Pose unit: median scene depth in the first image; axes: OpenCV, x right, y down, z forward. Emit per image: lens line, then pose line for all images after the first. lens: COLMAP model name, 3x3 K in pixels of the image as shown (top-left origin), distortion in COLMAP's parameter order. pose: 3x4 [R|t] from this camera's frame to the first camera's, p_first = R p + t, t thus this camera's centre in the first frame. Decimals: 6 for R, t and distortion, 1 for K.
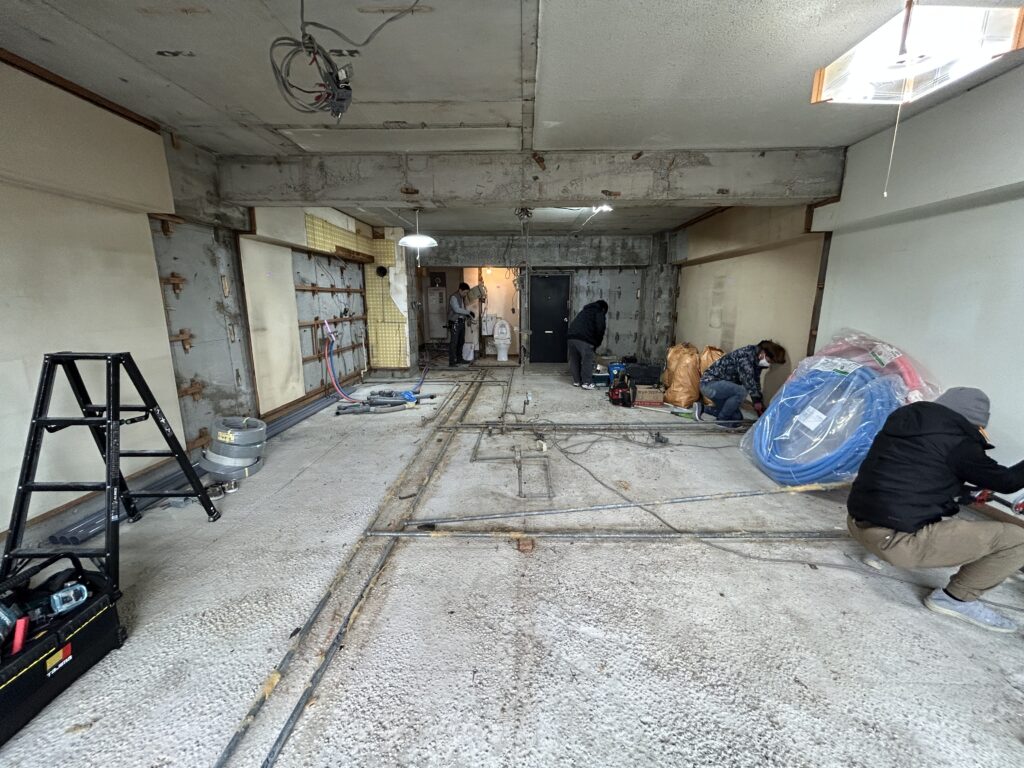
lens RADIAL K [[412.3, 0, 517.1], [0, 412.3, 383.3], [0, 0, 1]] dist [0.004013, 0.000213]
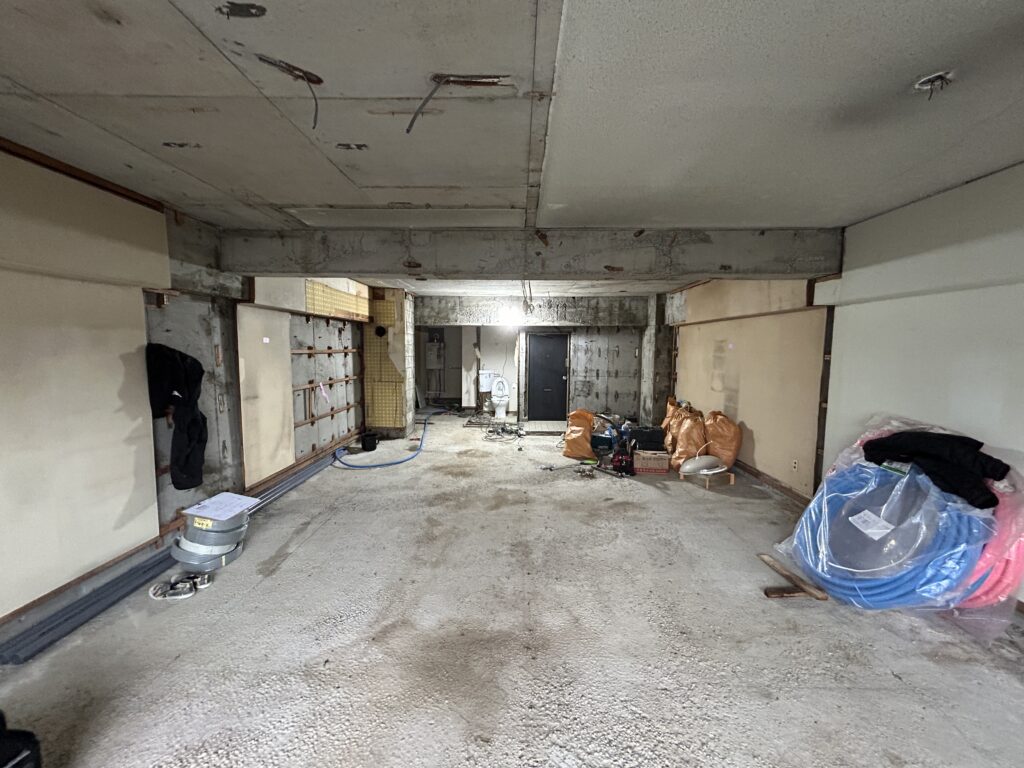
lens RADIAL K [[412.3, 0, 517.4], [0, 412.3, 384.3], [0, 0, 1]] dist [0.004013, 0.000213]
pose [[0.999930, 0.003348, 0.011338, -0.016547], [-0.002062, 0.993751, -0.111600, -0.068687], [-0.011641, 0.111569, 0.993689, 0.039817]]
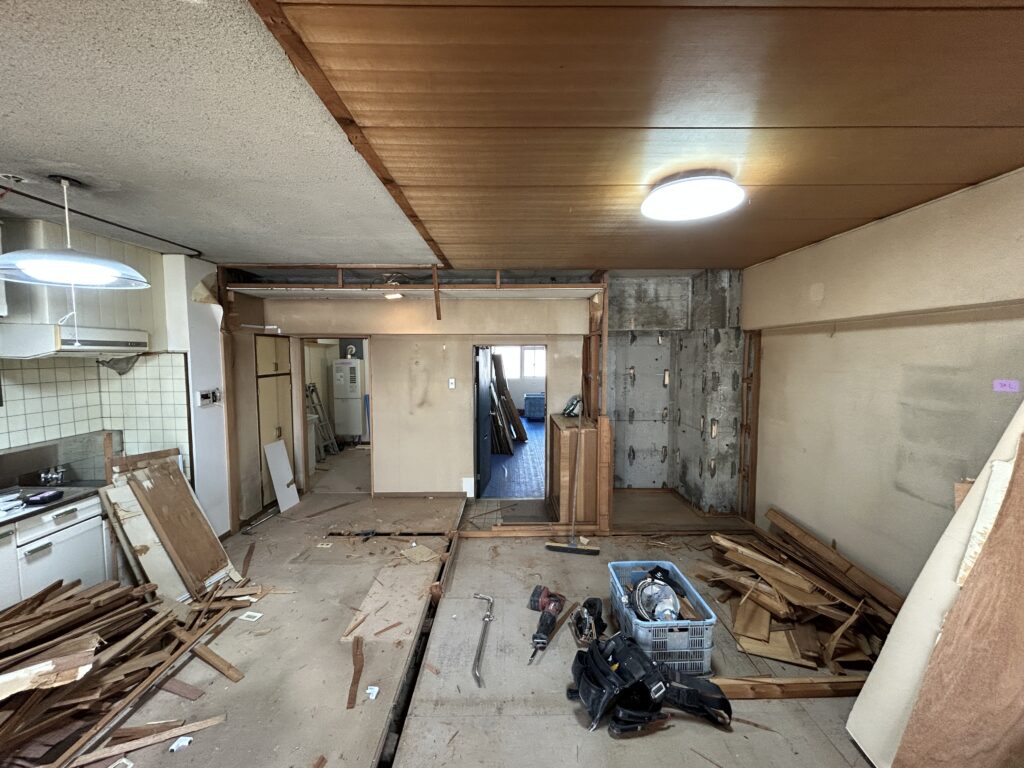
lens RADIAL K [[412.3, 0, 515.0], [0, 412.3, 383.0], [0, 0, 1]] dist [0.004013, 0.000213]
pose [[0.999638, -0.010111, 0.024942, 0.176806], [0.013172, 0.991968, -0.125800, -0.343575], [-0.023470, 0.126083, 0.991742, 1.080513]]
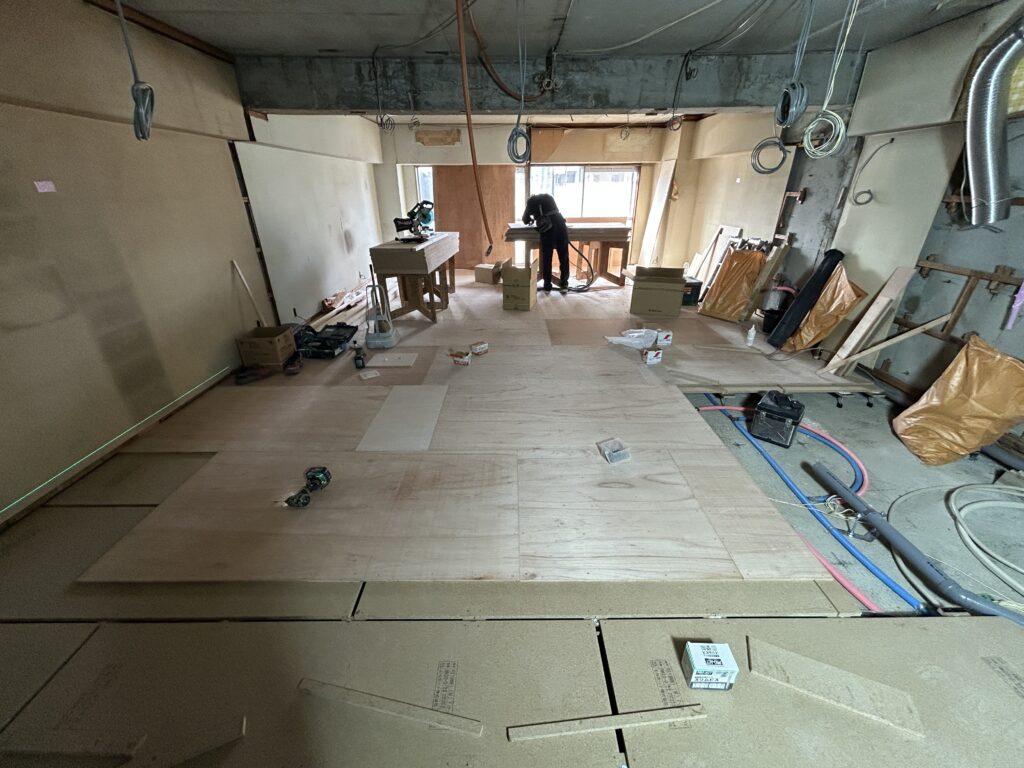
lens RADIAL K [[412.3, 0, 509.0], [0, 412.3, 383.5], [0, 0, 1]] dist [0.004013, 0.000213]
pose [[-0.999962, 0.005300, -0.006861, 0.143394], [0.000114, 0.799345, 0.600872, -0.556530], [0.008669, 0.600848, -0.799316, 2.410894]]
